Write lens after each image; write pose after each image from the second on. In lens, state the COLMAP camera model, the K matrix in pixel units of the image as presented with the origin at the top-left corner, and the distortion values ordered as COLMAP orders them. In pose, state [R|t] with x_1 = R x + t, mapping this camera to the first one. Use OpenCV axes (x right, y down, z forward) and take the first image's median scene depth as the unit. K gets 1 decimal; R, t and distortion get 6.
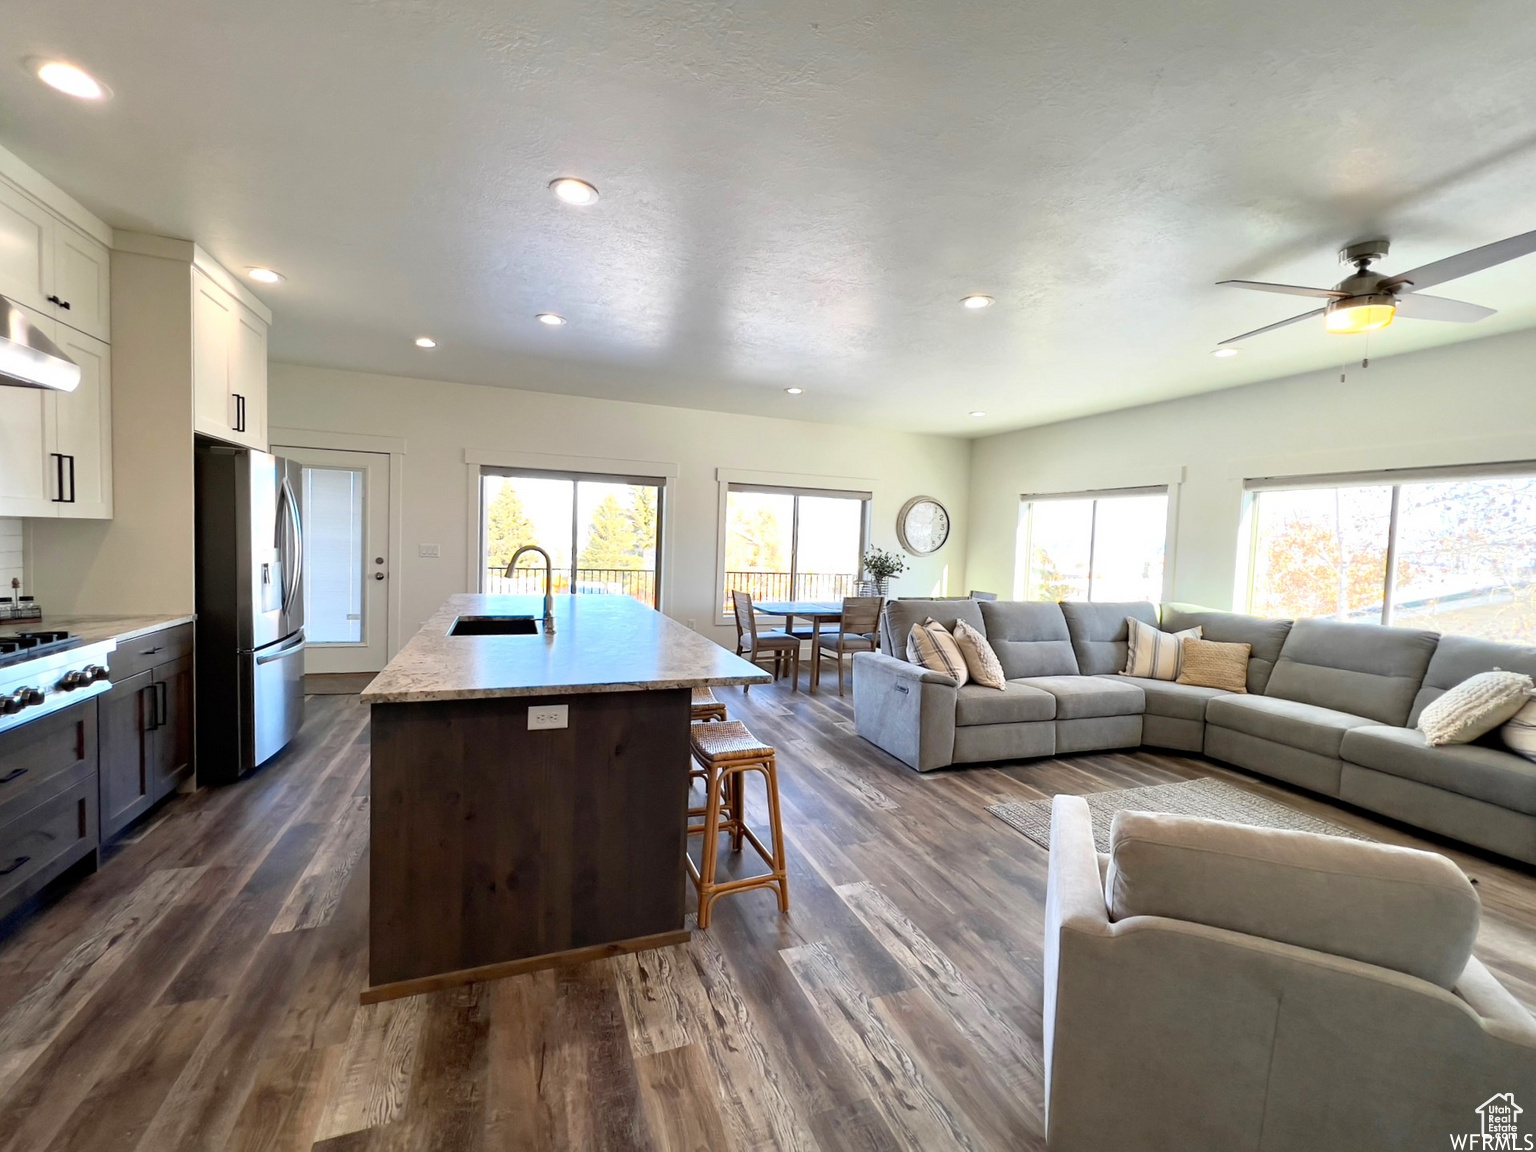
lens RADIAL K [[636.5, 0, 768.0], [0, 636.5, 576.0], [0, 0, 1]] dist [0.000951, -0.000199]
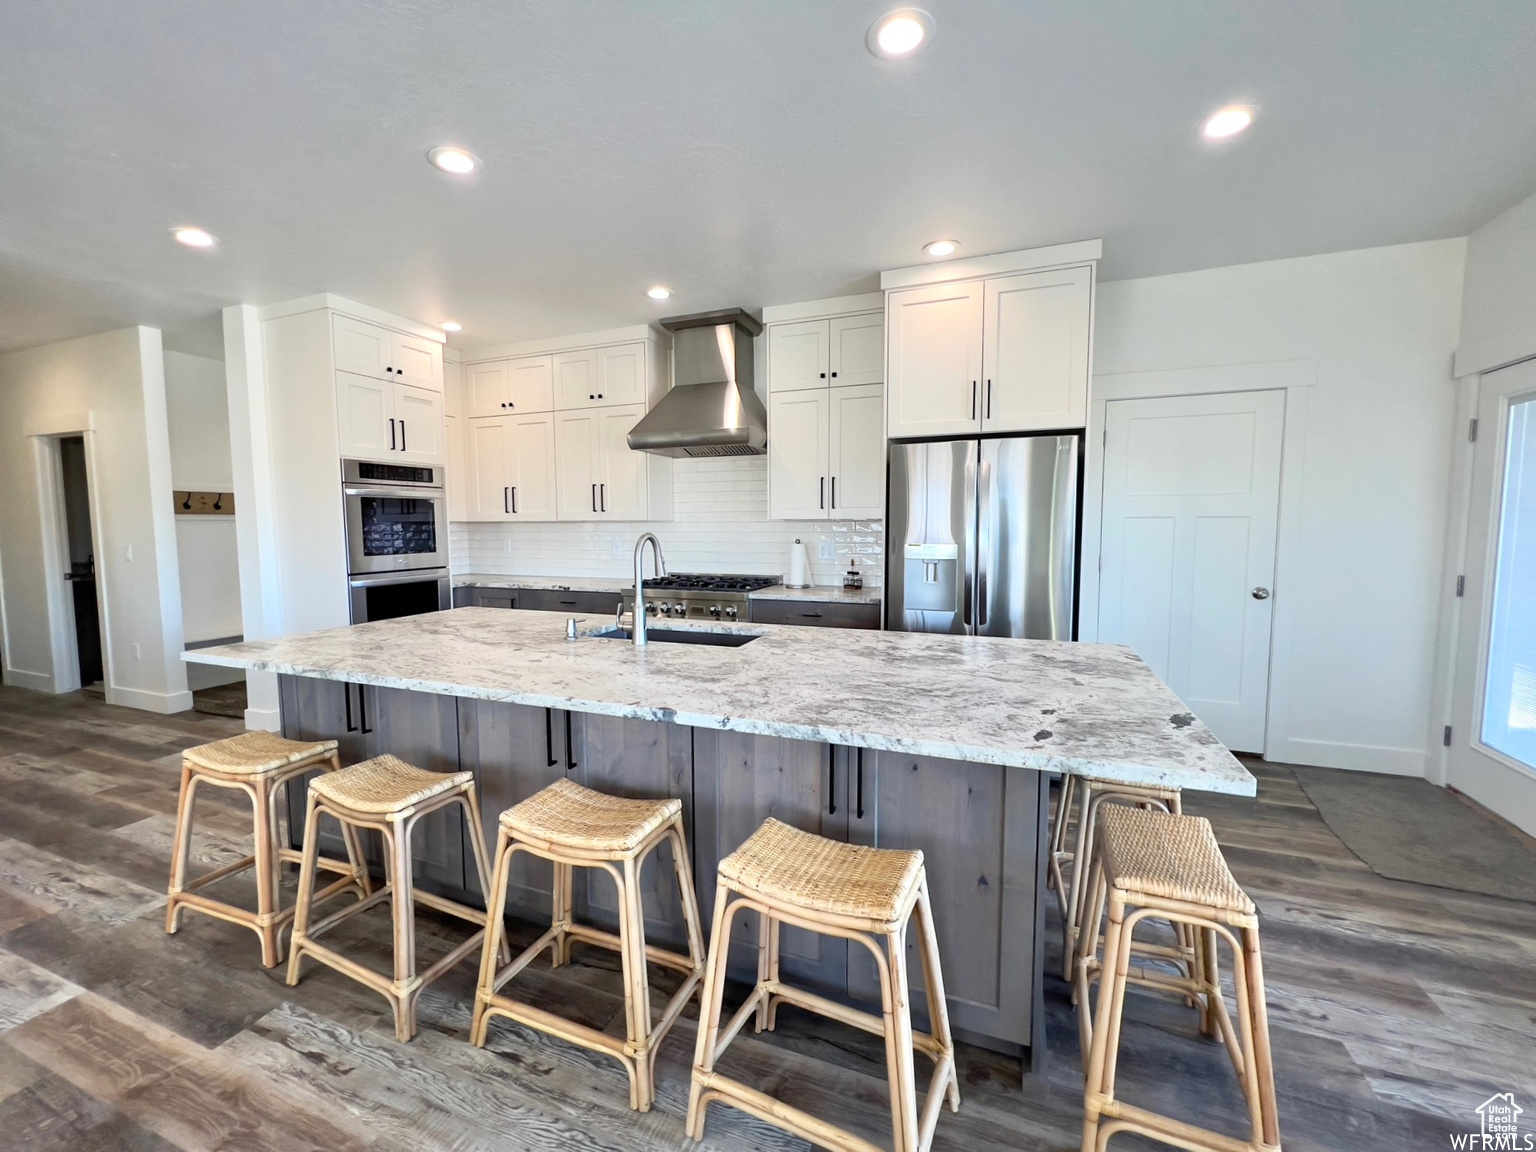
lens RADIAL K [[636.5, 0, 768.0], [0, 636.5, 576.0], [0, 0, 1]] dist [0.000951, -0.000199]
pose [[-0.680172, 0.020890, -0.732755, 0.090781], [-0.065512, 0.993862, 0.089145, -0.080898], [0.730120, 0.108638, -0.674628, 1.883704]]
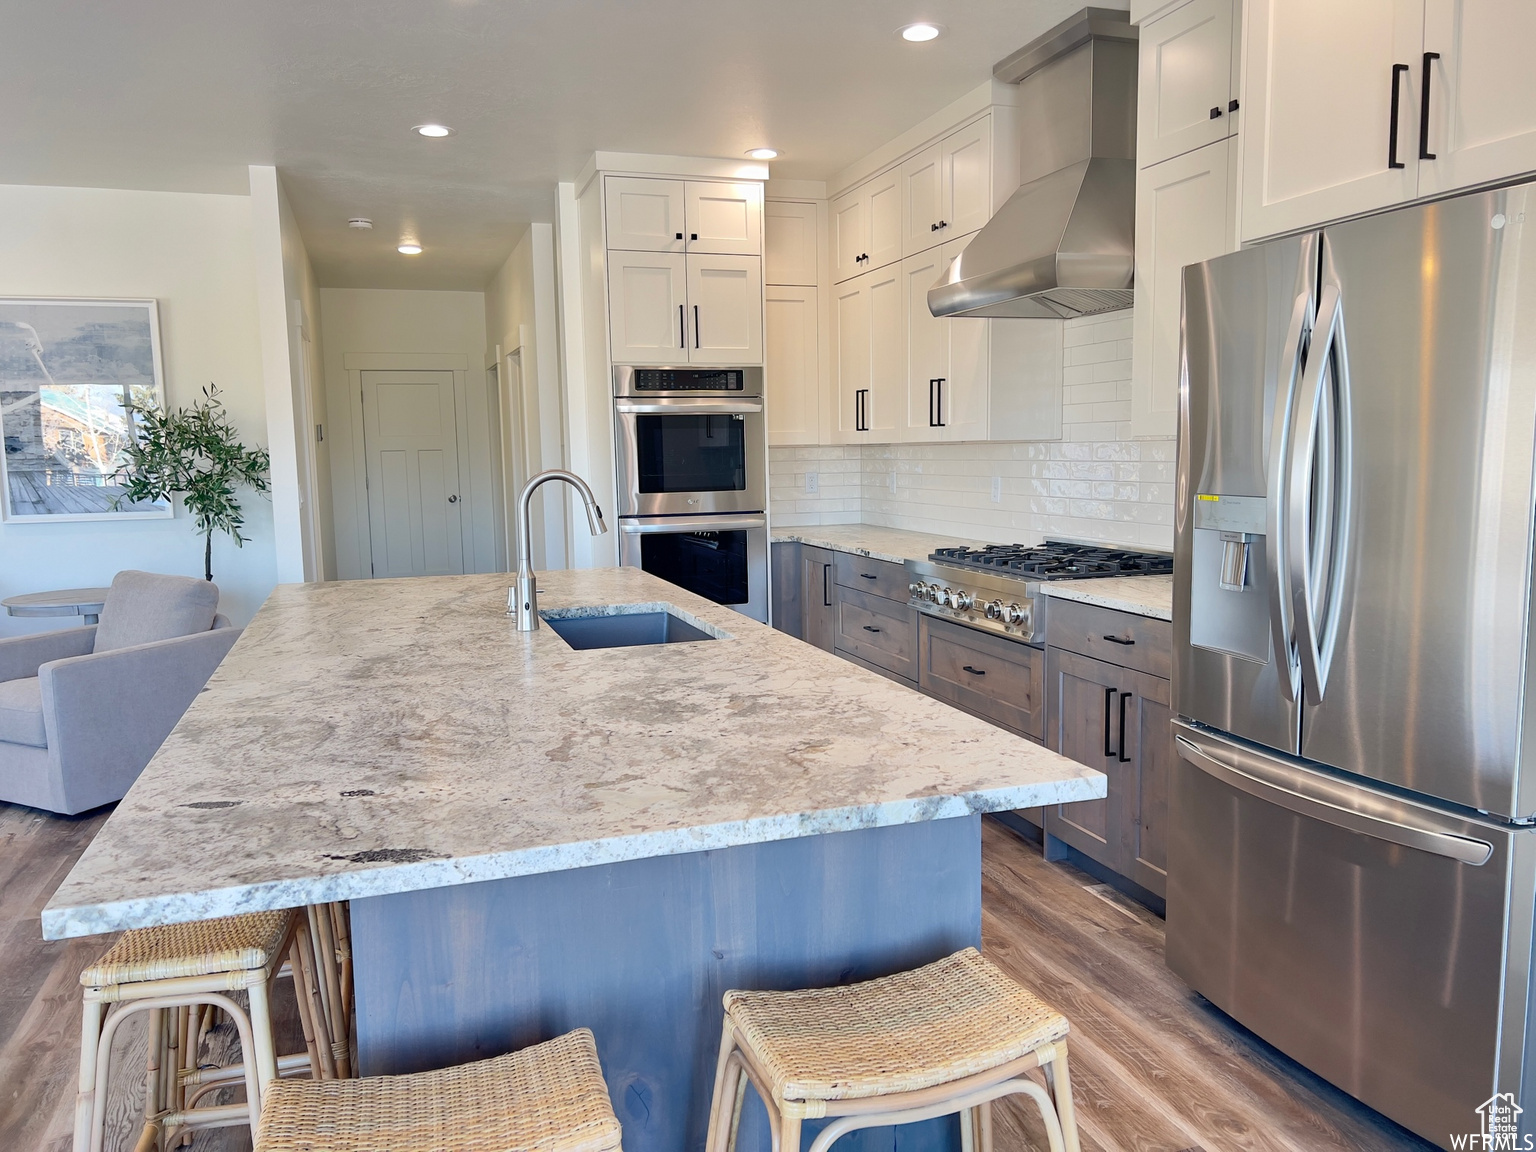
lens RADIAL K [[1170.6, 0, 773.8], [0, 1170.6, 602.7], [0, 0, 1]] dist [0.007536, 0.000905]
pose [[-0.998169, -0.034350, 0.049791, -0.688581], [-0.024415, 0.981877, 0.187939, -0.137529], [-0.055344, 0.186379, -0.980918, 2.237001]]
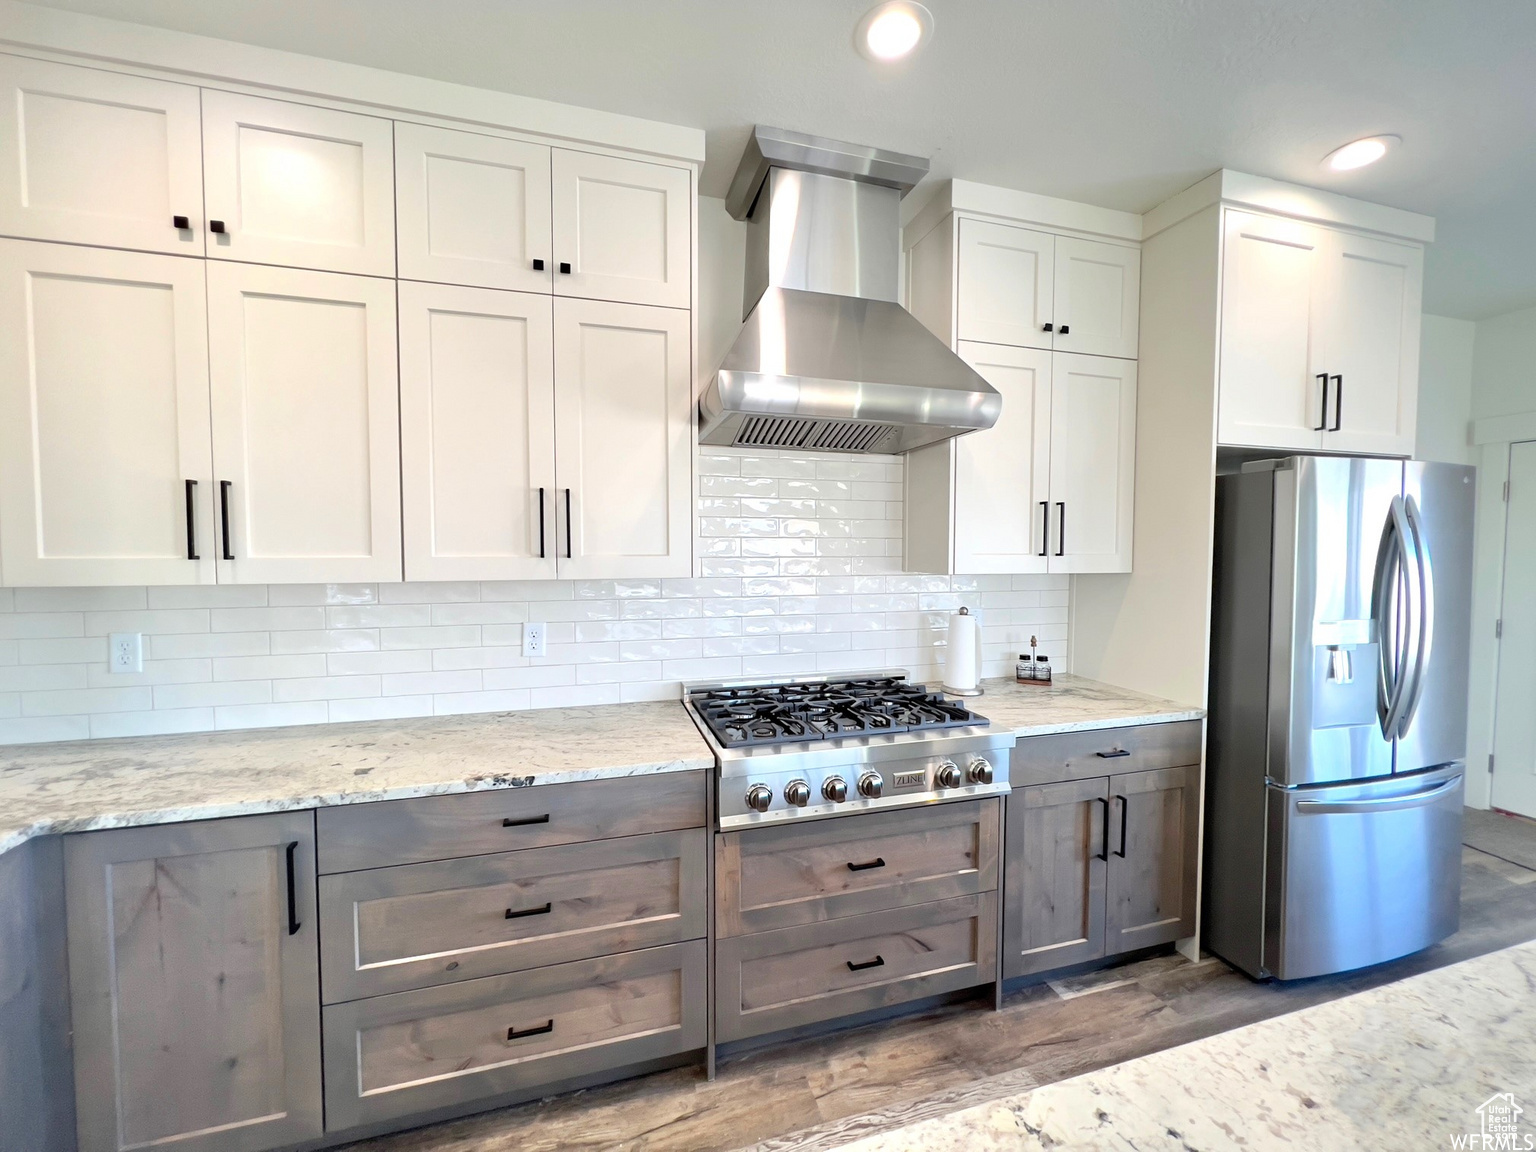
lens RADIAL K [[612.7, 0, 764.6], [0, 612.7, 570.2], [0, 0, 1]] dist [-0.001656, -0.000140]
pose [[-0.093167, 0.002445, -0.995648, -0.226524], [-0.063642, 0.997937, 0.008406, -0.076589], [0.993614, 0.064148, -0.092819, 0.671423]]
